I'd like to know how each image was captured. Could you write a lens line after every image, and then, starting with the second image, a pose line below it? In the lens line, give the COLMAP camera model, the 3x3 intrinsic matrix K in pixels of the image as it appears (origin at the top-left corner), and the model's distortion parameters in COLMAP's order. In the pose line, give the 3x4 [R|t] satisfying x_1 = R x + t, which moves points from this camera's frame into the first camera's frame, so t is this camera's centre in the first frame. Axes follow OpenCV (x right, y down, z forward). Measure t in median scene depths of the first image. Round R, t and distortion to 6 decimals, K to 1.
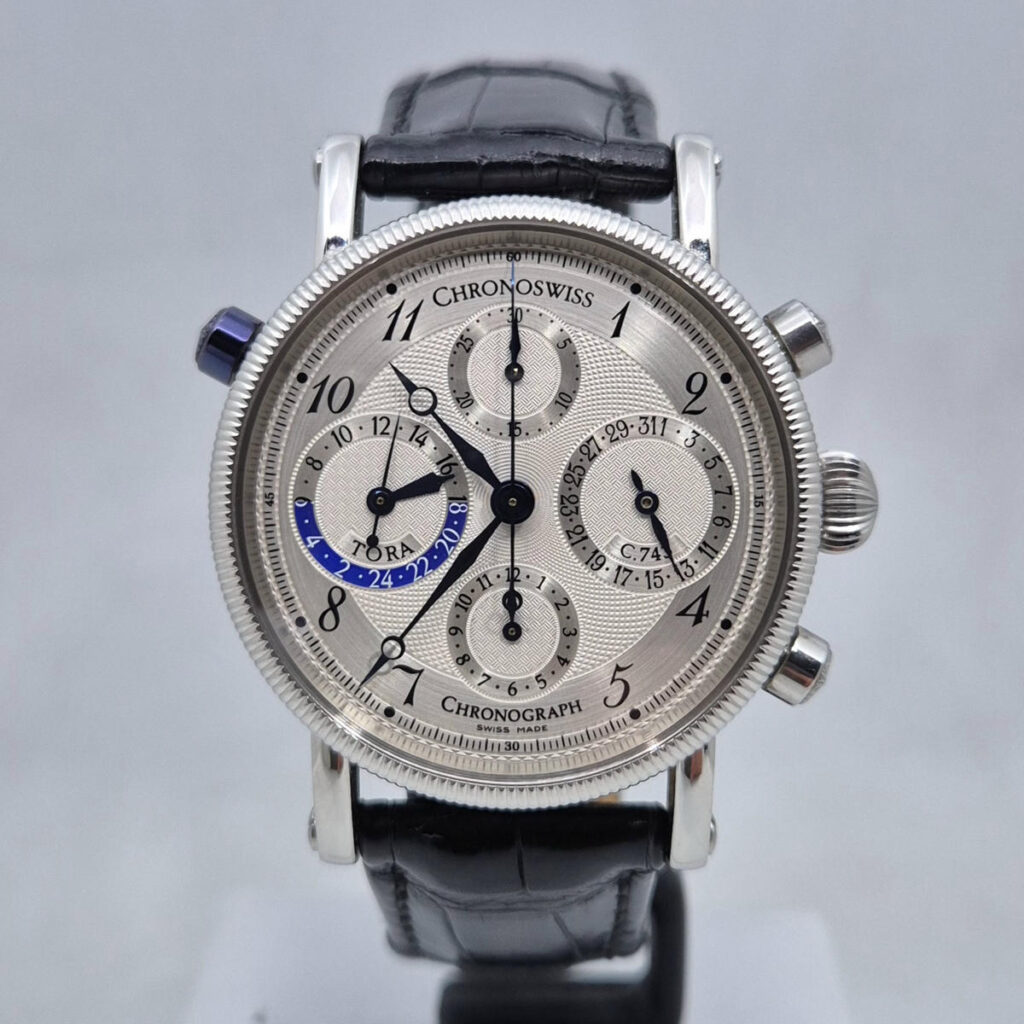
lens RADIAL K [[1828.7, 0, 504.8], [0, 1828.7, 510.6], [0, 0, 1]] dist [0.015353, 0.000000]
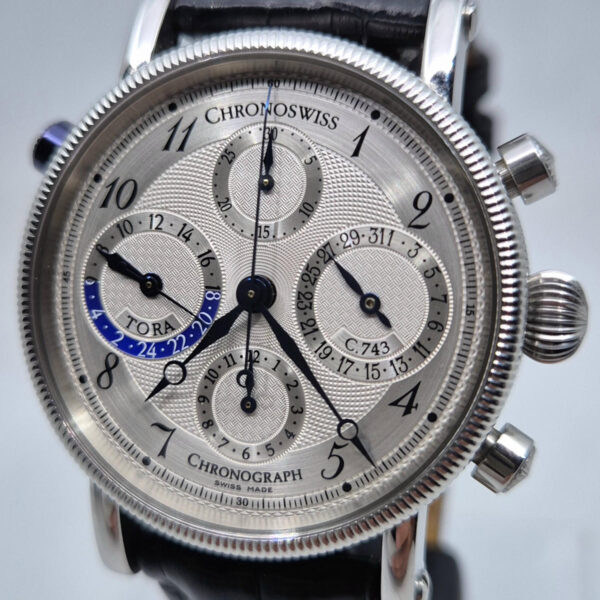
lens RADIAL K [[1071.5, 0, 256.6], [0, 1071.5, 303.4], [0, 0, 1]] dist [0.015353, 0.000000]
pose [[0.974830, 0.078115, -0.208818, 0.146605], [-0.075955, 0.996942, 0.018353, -0.011220], [0.209613, -0.002030, 0.977782, 0.332121]]
